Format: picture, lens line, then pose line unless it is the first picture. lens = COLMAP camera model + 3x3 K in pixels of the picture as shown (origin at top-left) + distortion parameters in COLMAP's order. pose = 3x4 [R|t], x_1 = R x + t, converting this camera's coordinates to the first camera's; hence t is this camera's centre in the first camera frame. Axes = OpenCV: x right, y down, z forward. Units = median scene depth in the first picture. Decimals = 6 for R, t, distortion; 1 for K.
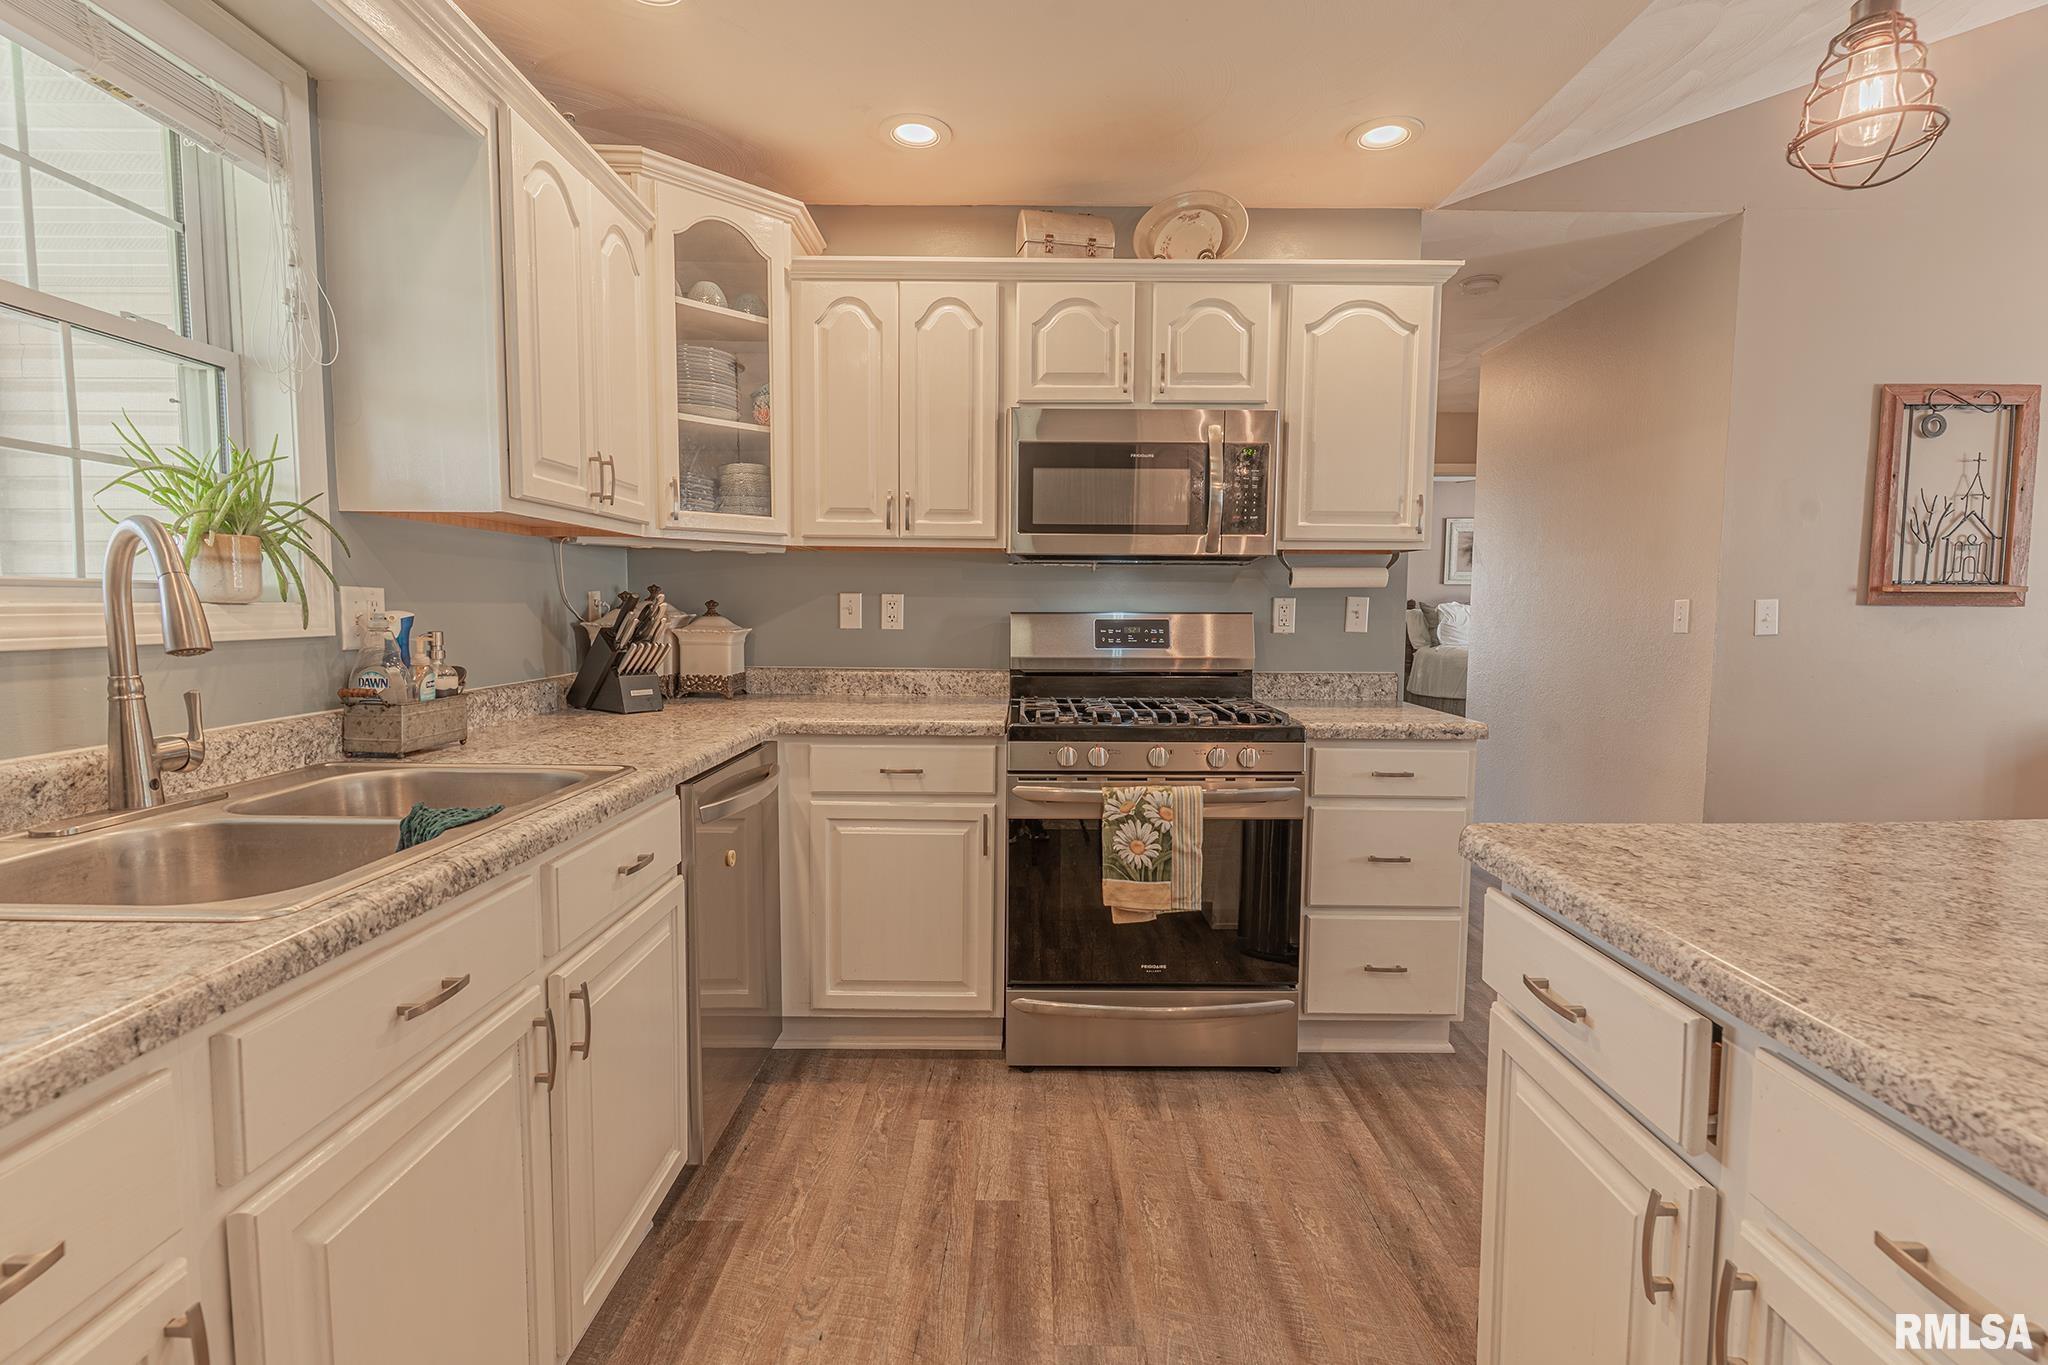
lens RADIAL K [[976.9, 0, 1026.8], [0, 976.9, 677.4], [0, 0, 1]] dist [0.001353, 0.000259]
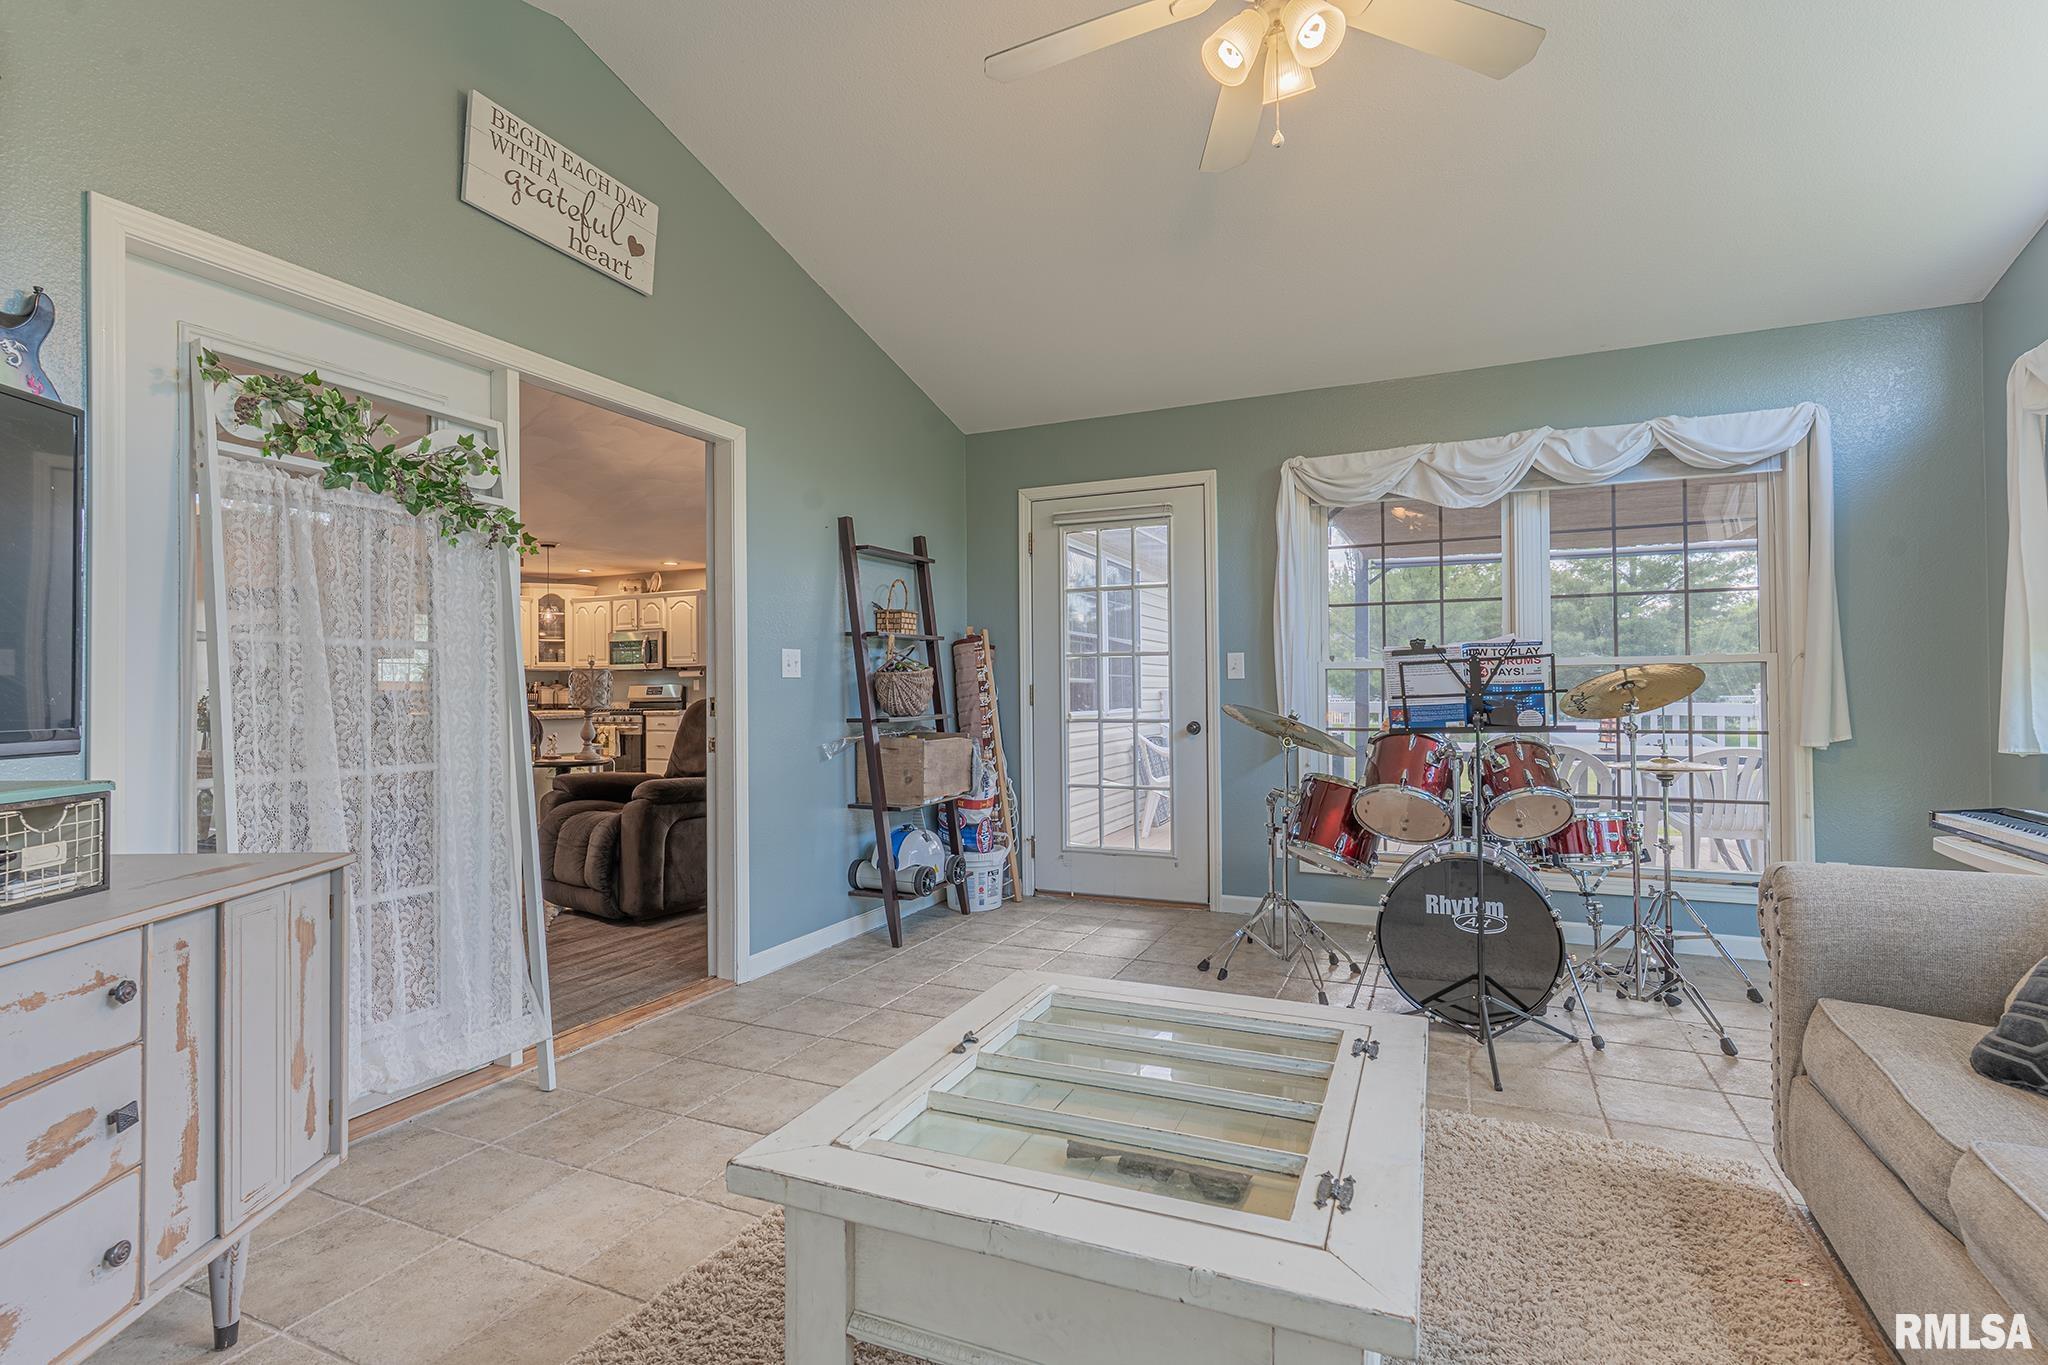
lens RADIAL K [[968.6, 0, 1022.8], [0, 968.6, 680.4], [0, 0, 1]] dist [0.002439, 0.000148]
pose [[0.914807, -0.019474, -0.403423, 3.050322], [-0.015845, 0.996338, -0.084026, 0.213376], [0.403581, 0.083260, 0.911148, -1.850368]]
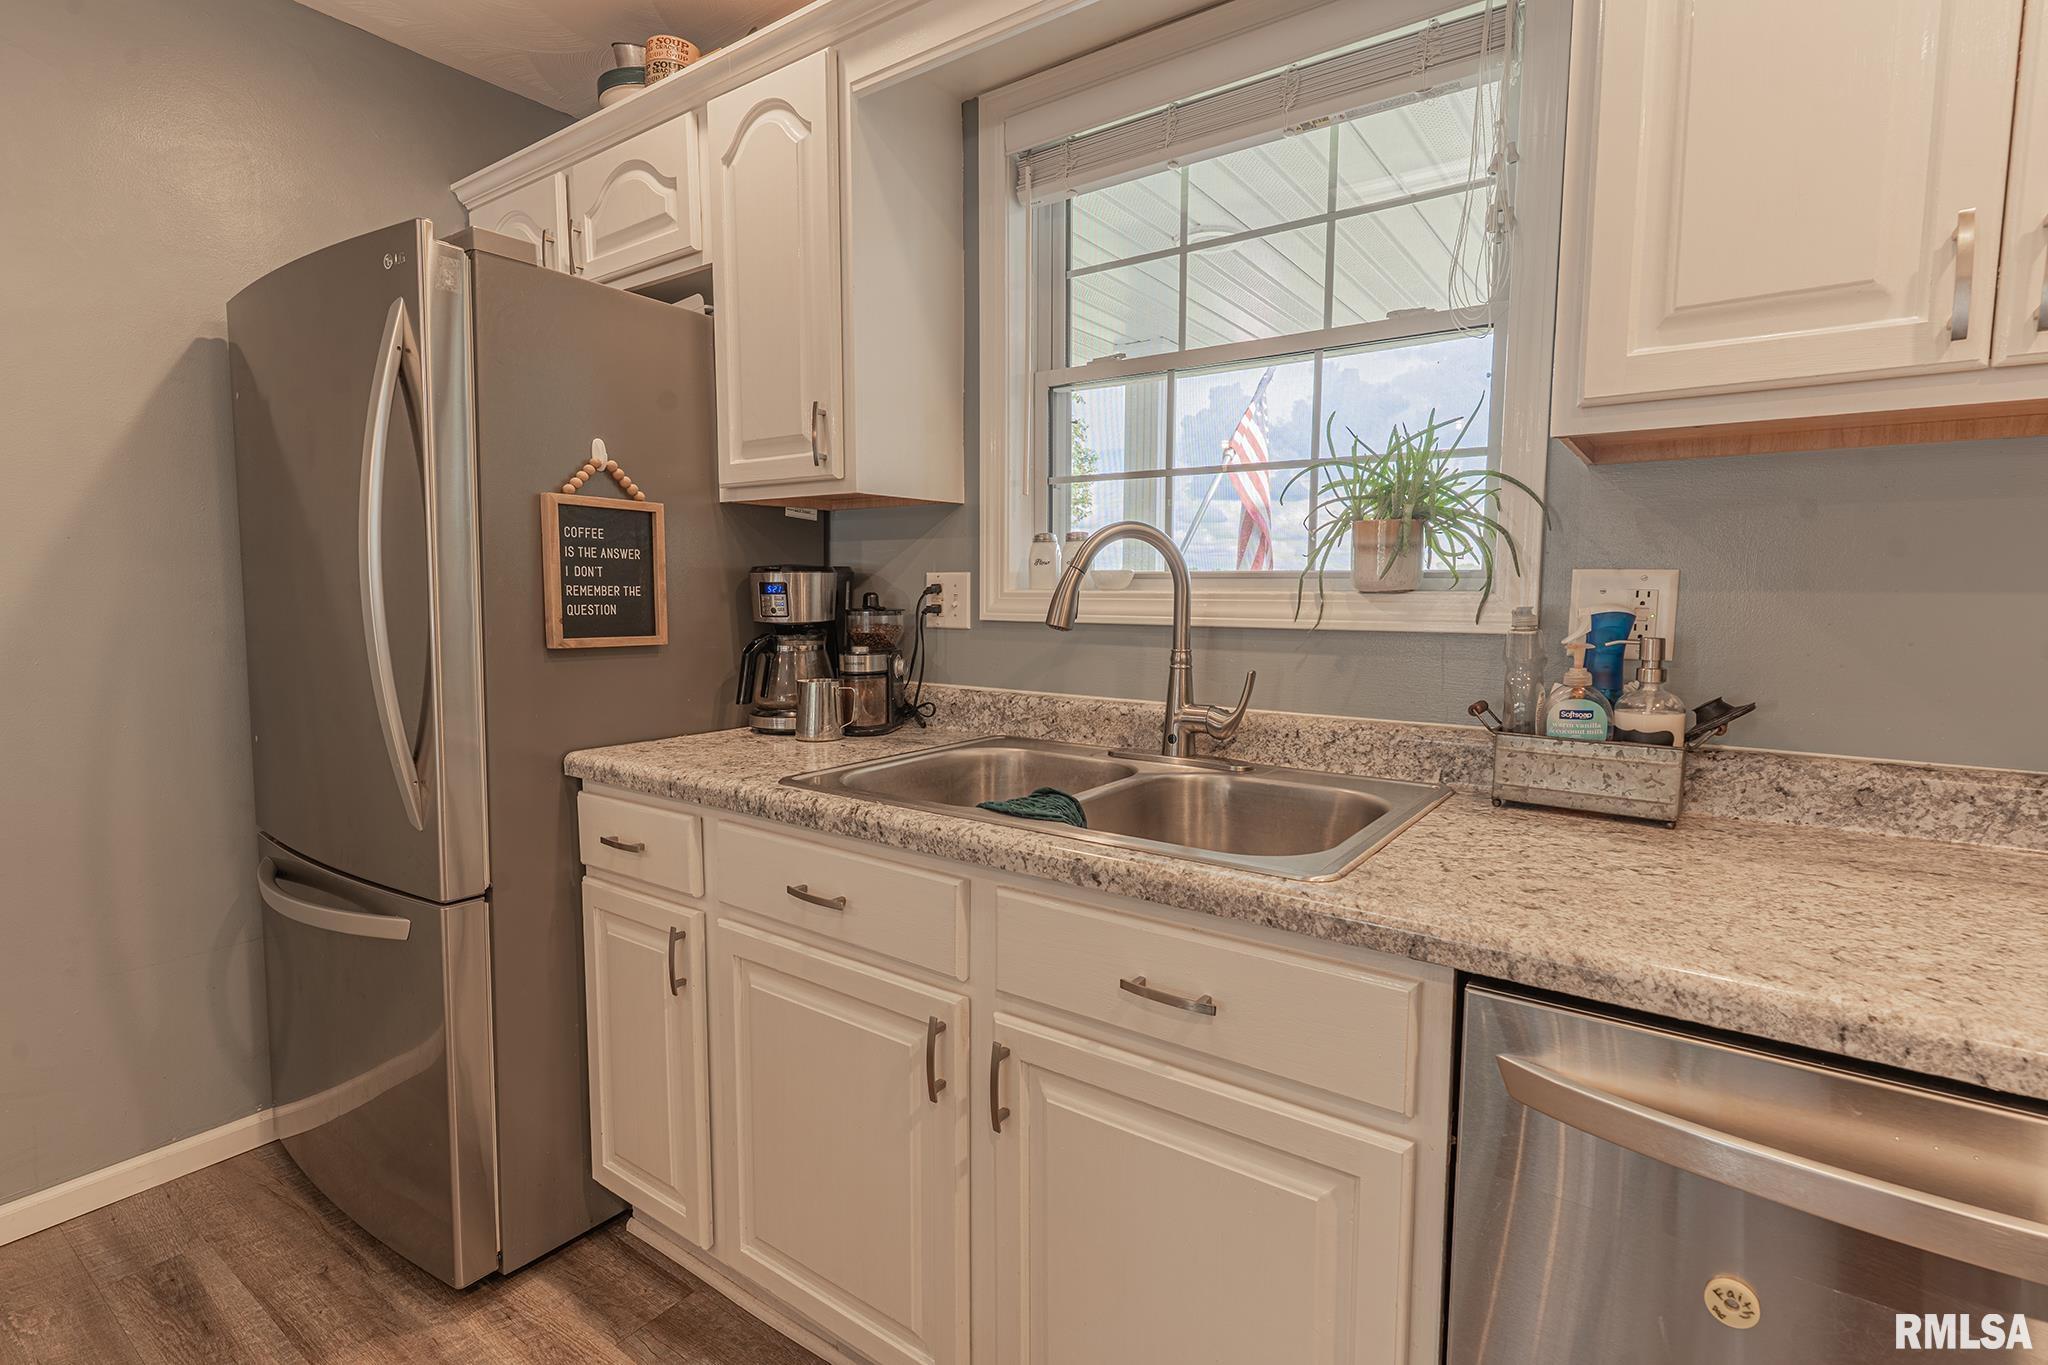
lens RADIAL K [[968.6, 0, 1022.8], [0, 968.6, 680.4], [0, 0, 1]] dist [0.002439, 0.000148]
pose [[-0.580433, 0.068269, -0.811441, 0.092355], [-0.068127, 0.988915, 0.131932, -0.052468], [0.811453, 0.131858, -0.569348, 0.728259]]
